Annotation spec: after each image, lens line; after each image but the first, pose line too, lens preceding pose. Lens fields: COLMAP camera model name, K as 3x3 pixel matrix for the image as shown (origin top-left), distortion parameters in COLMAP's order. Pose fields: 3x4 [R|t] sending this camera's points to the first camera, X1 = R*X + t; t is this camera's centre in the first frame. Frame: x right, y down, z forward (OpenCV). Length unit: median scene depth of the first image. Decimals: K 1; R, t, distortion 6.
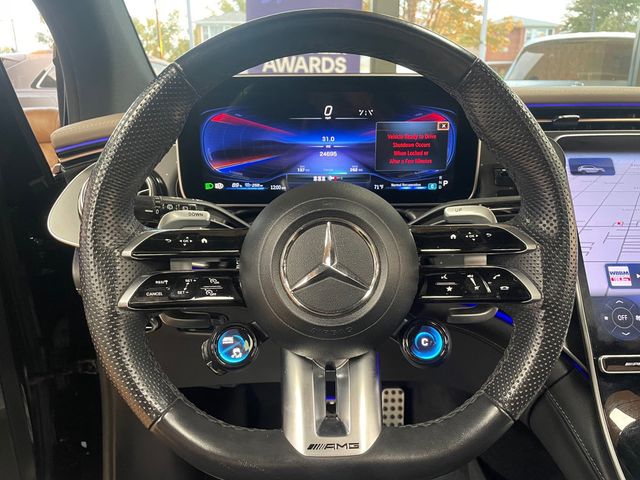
lens RADIAL K [[485.4, 0, 325.3], [0, 485.4, 240.8], [0, 0, 1]] dist [0.032044, -0.058774]
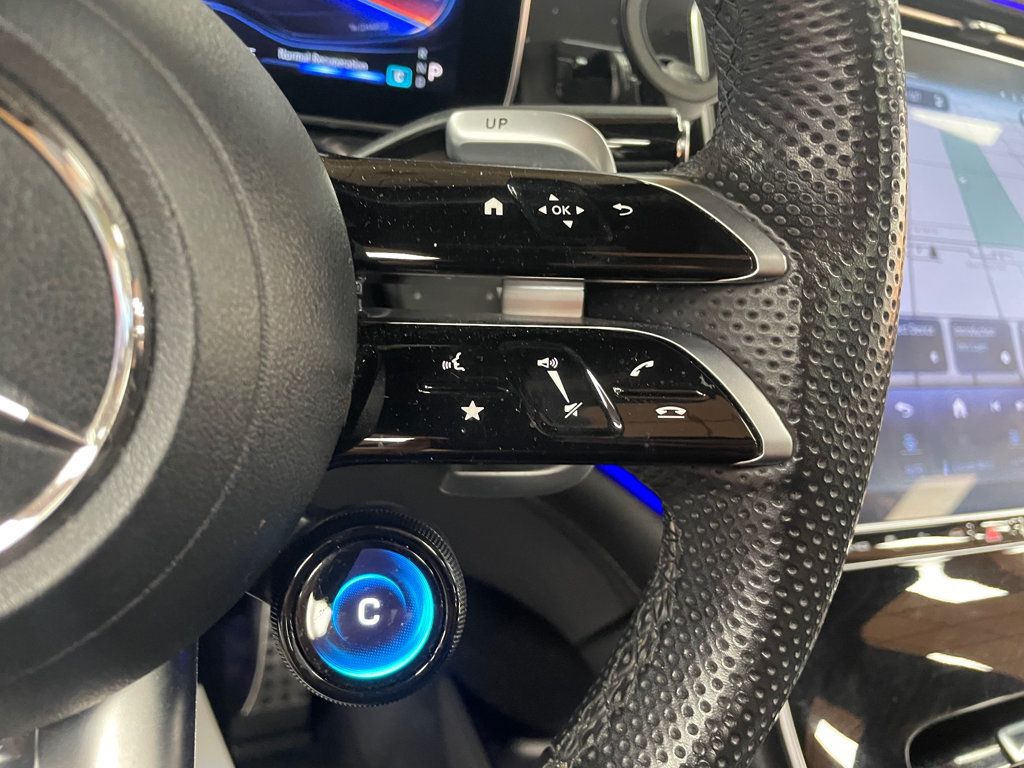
lens RADIAL K [[776.6, 0, 502.7], [0, 776.6, 386.3], [0, 0, 1]] dist [0.032044, -0.058774]
pose [[0.927409, -0.001280, 0.374046, 0.116386], [-0.065321, 0.984074, 0.165324, 0.016768], [-0.368301, -0.177756, 0.912555, 0.620843]]
